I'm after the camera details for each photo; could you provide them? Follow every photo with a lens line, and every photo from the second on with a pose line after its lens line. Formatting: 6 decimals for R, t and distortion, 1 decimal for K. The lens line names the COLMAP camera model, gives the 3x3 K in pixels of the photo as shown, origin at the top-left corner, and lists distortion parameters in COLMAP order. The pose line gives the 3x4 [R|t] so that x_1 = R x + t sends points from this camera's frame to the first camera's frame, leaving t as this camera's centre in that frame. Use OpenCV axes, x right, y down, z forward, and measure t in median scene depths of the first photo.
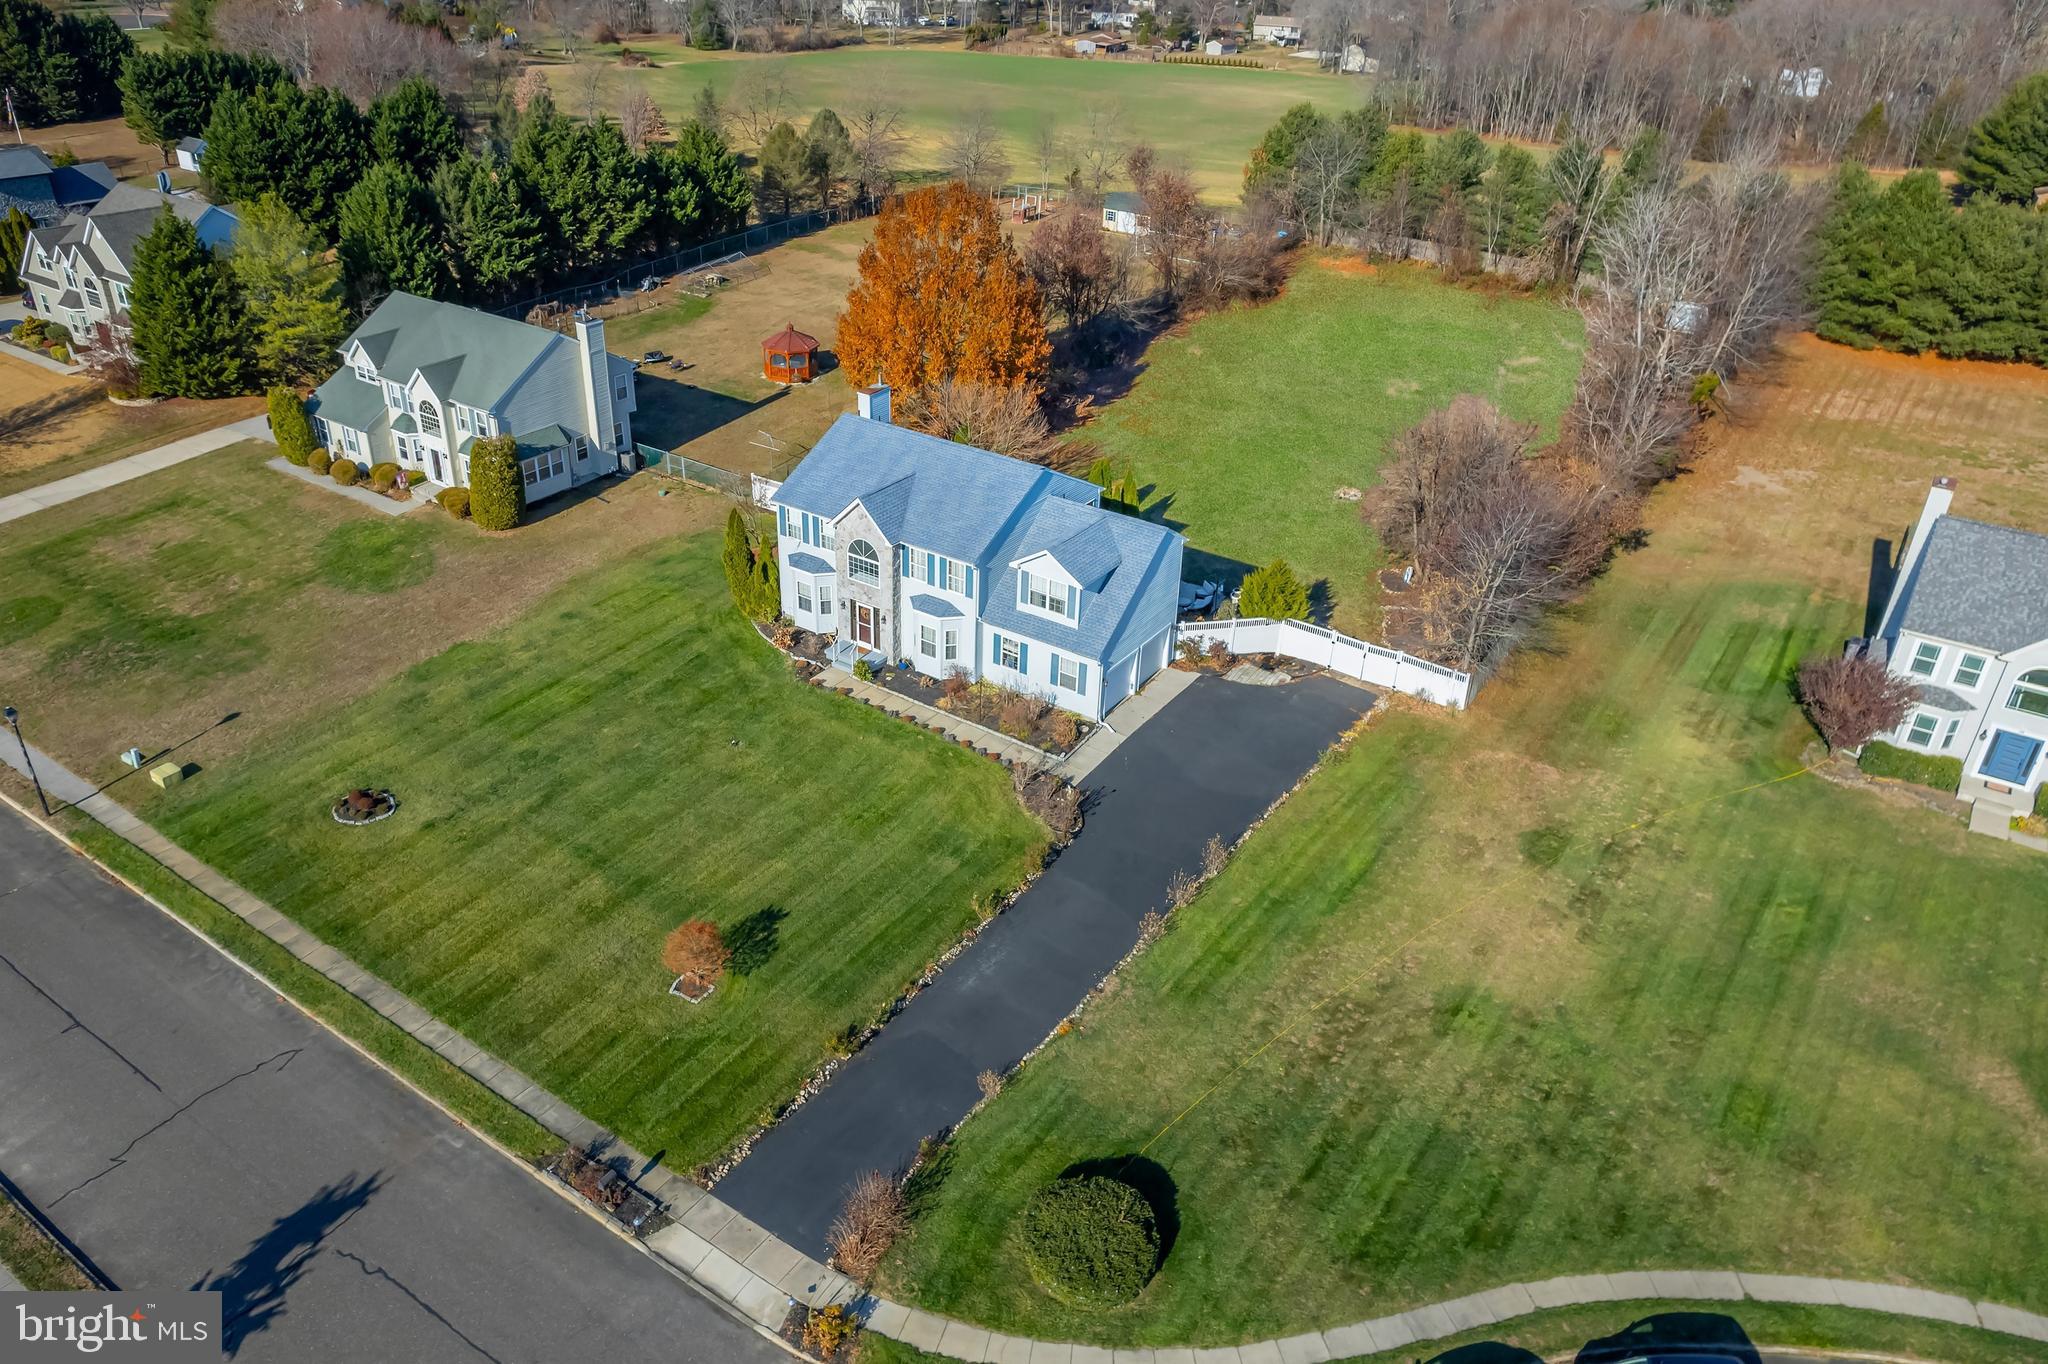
lens RADIAL K [[1479.2, 0, 962.2], [0, 1479.2, 684.8], [0, 0, 1]] dist [-0.043170, 0.031020]
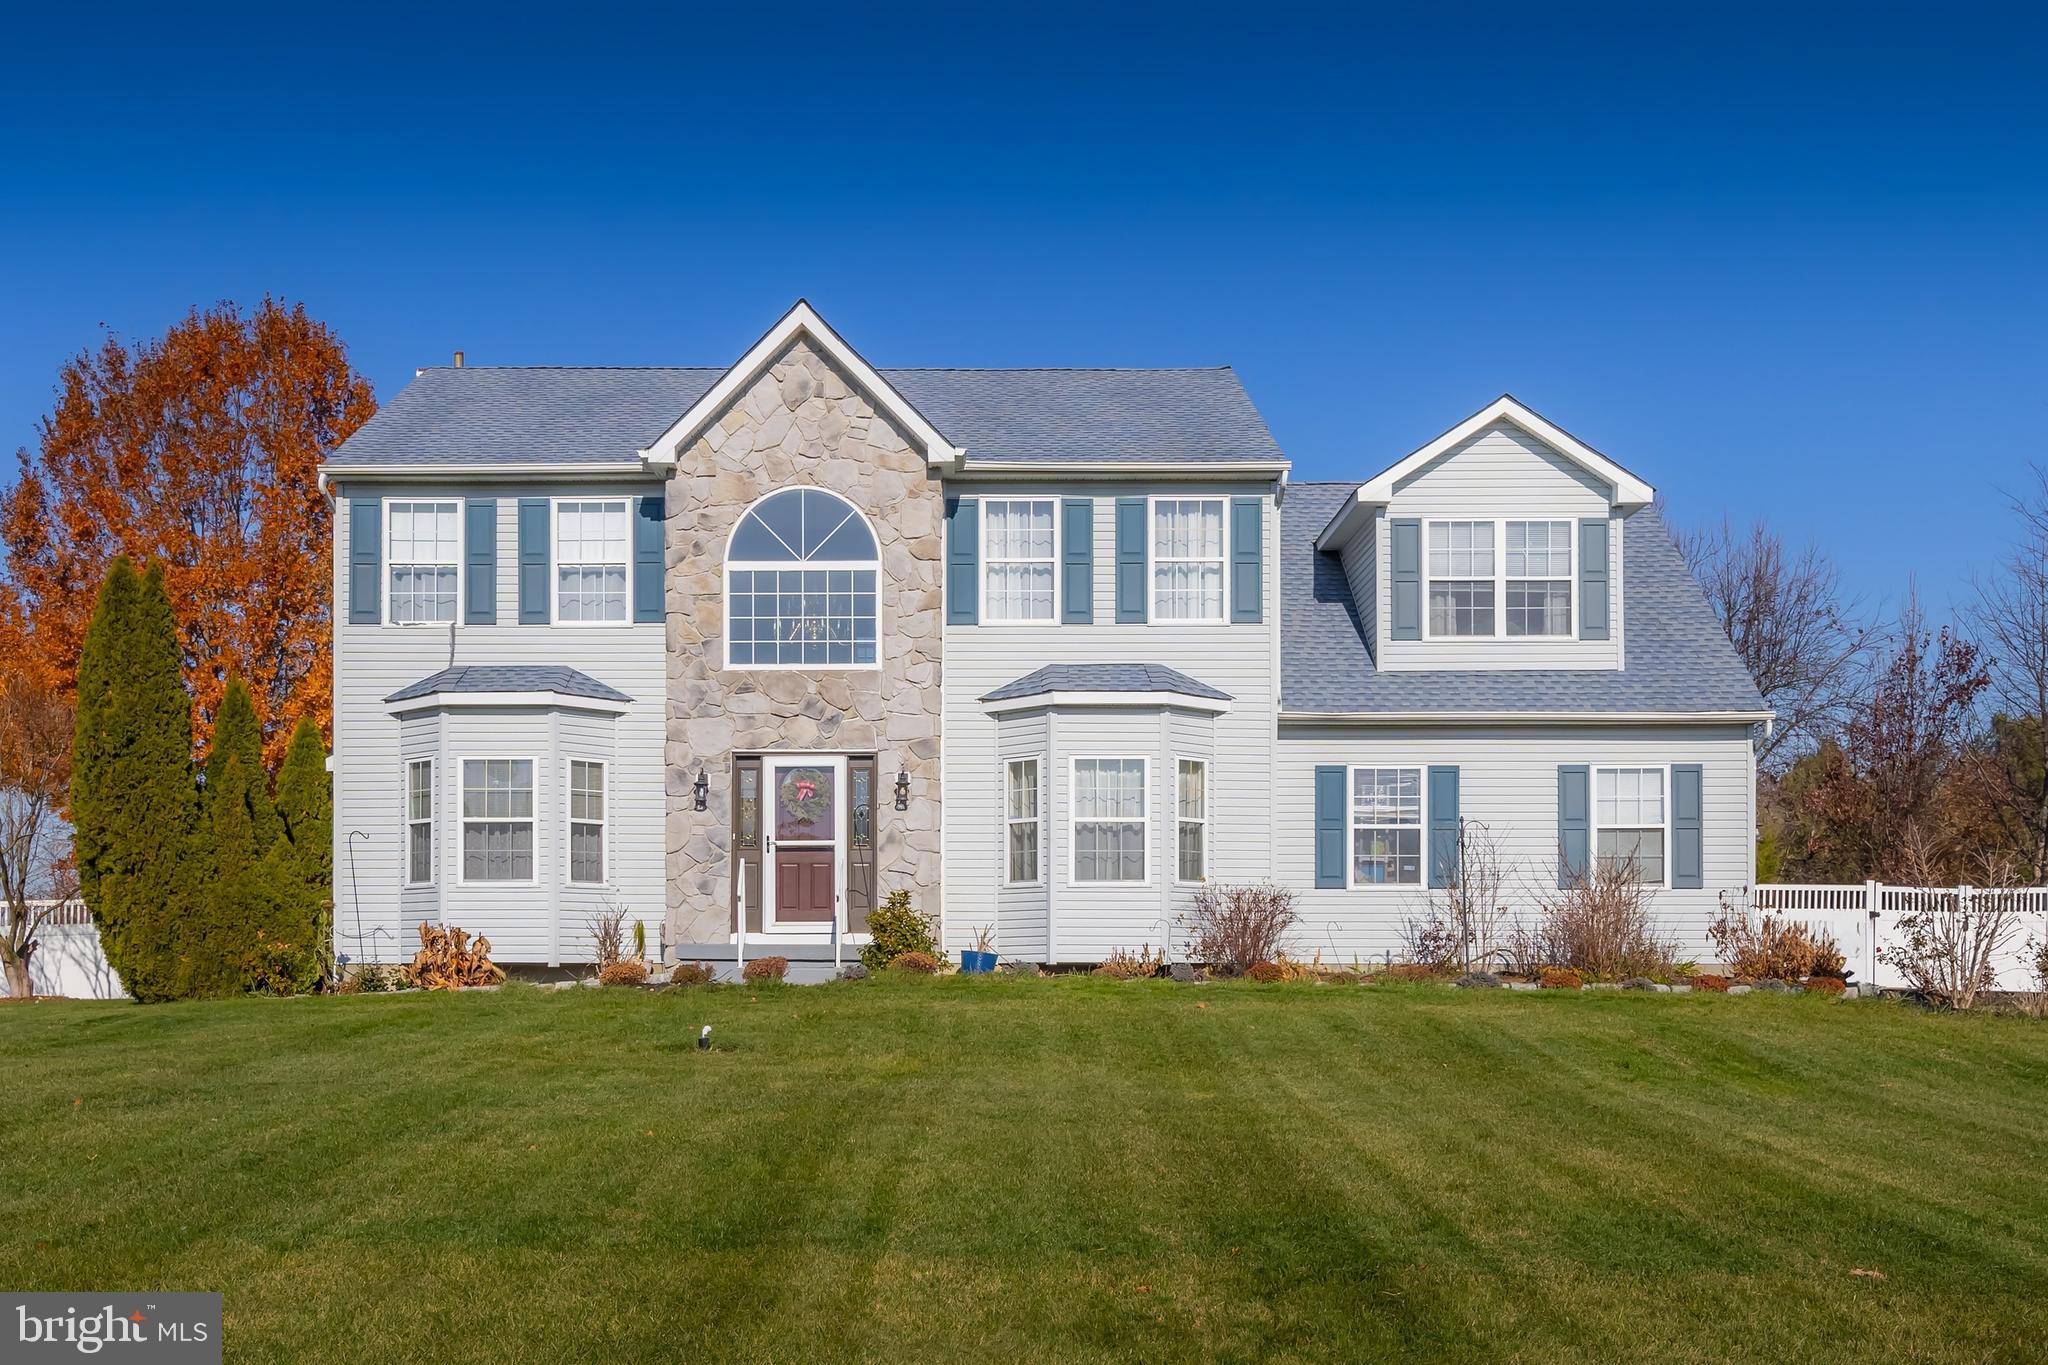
lens RADIAL K [[2247.3, 0, 928.6], [0, 2247.3, 989.1], [0, 0, 1]] dist [0.011045, 0.008309]
pose [[0.814621, -0.011362, 0.579882, -0.286305], [0.299366, 0.864569, -0.403610, 0.151974], [-0.496762, 0.502386, 0.707697, 0.747553]]
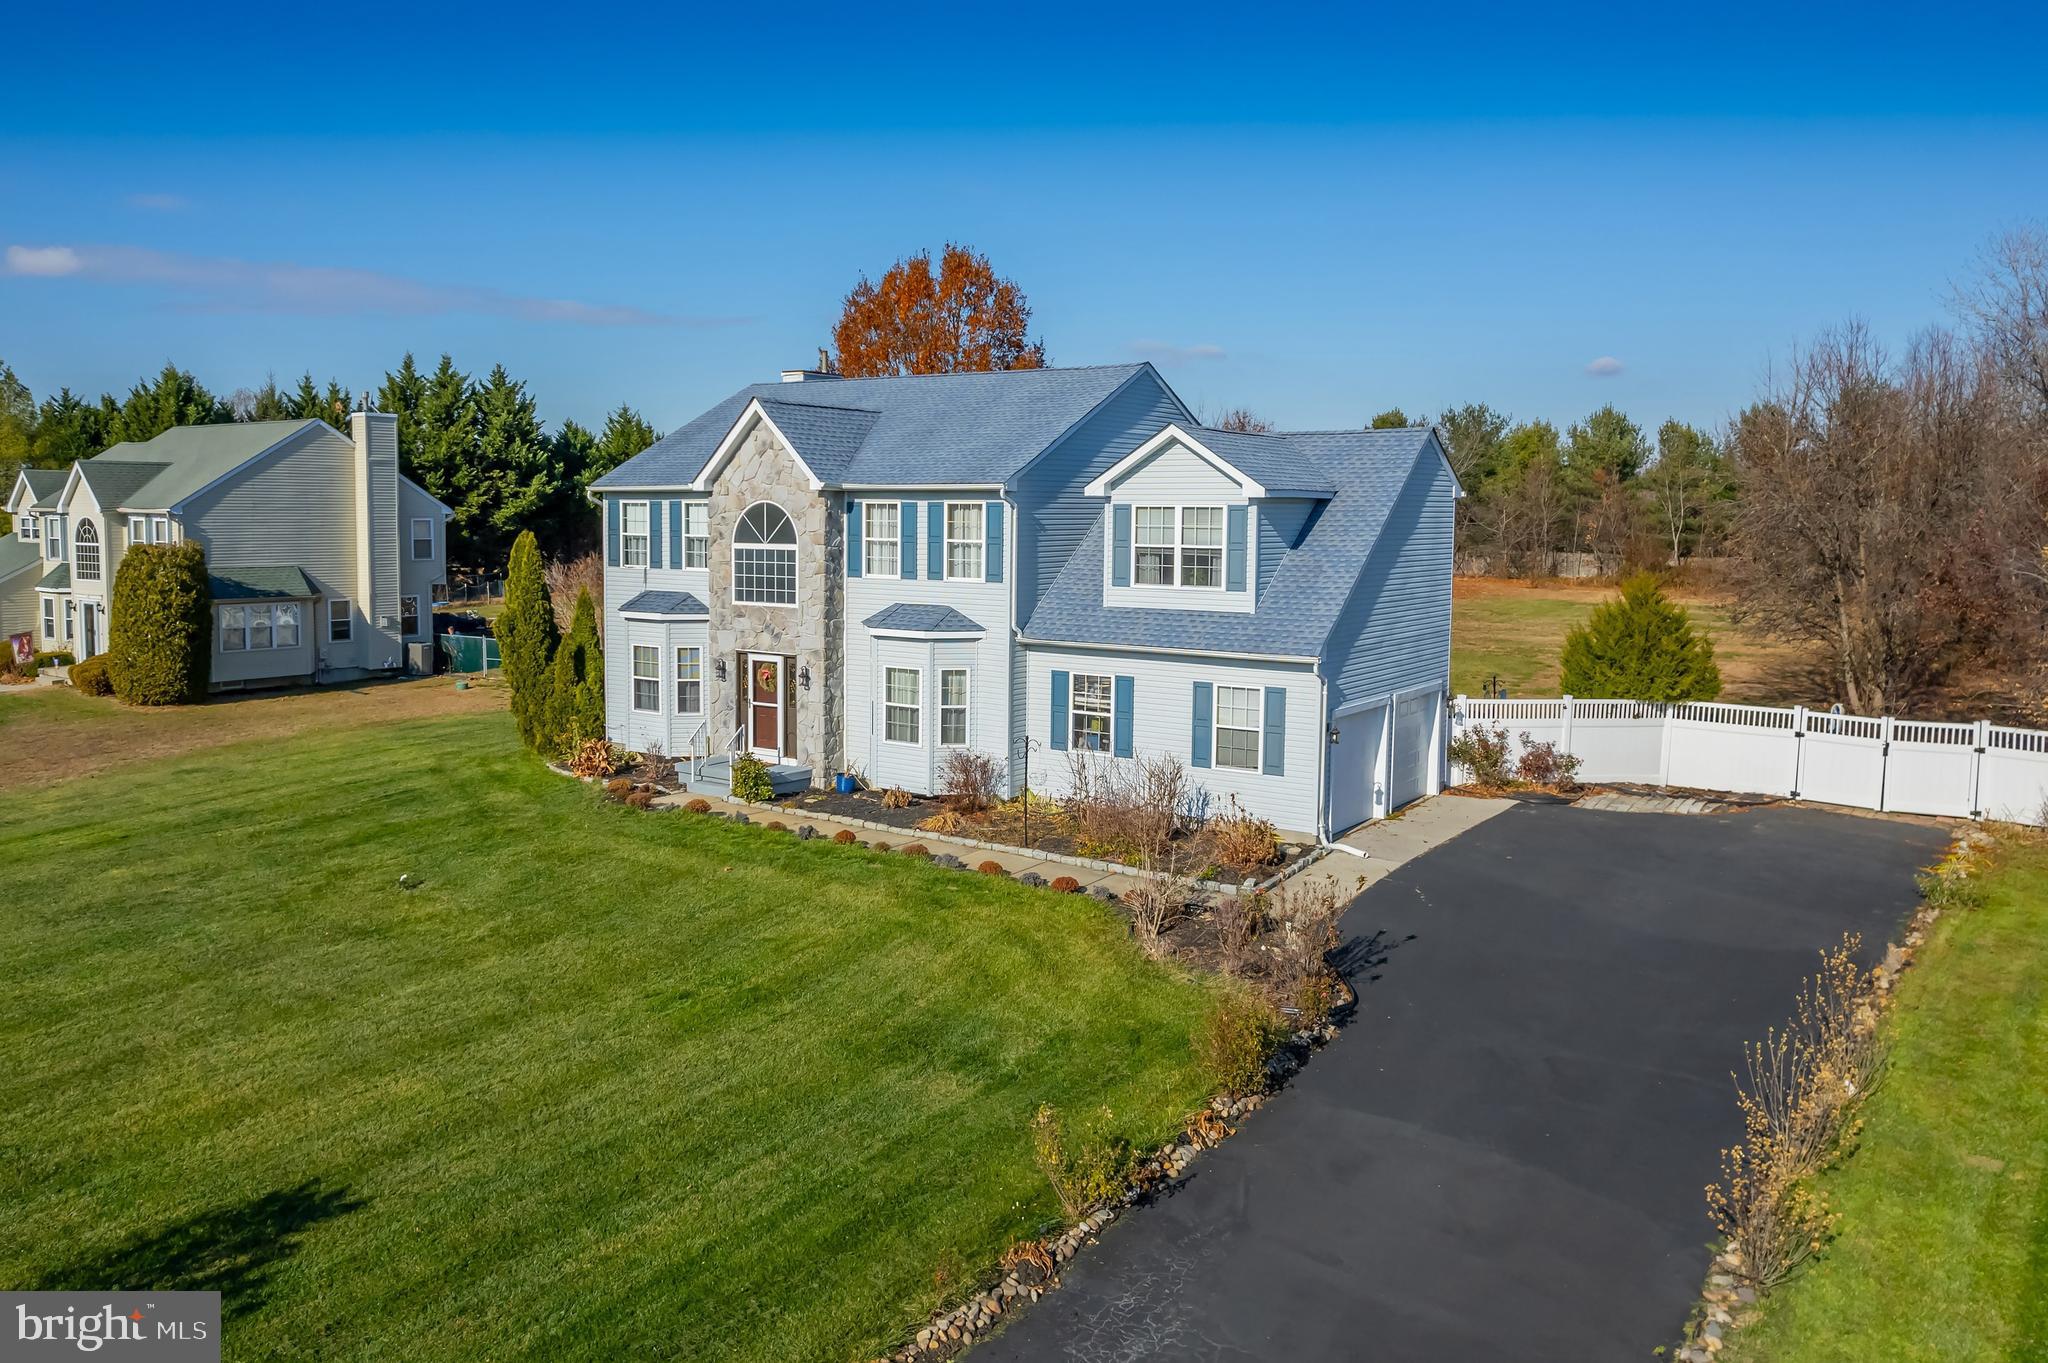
lens RADIAL K [[1550.3, 0, 929.7], [0, 1550.3, 644.7], [0, 0, 1]] dist [-0.041209, 0.001321]
pose [[0.999749, -0.005807, -0.021618, -0.004571], [-0.003809, 0.907544, -0.419939, 0.148678], [0.022058, 0.419916, 0.907295, 0.577059]]
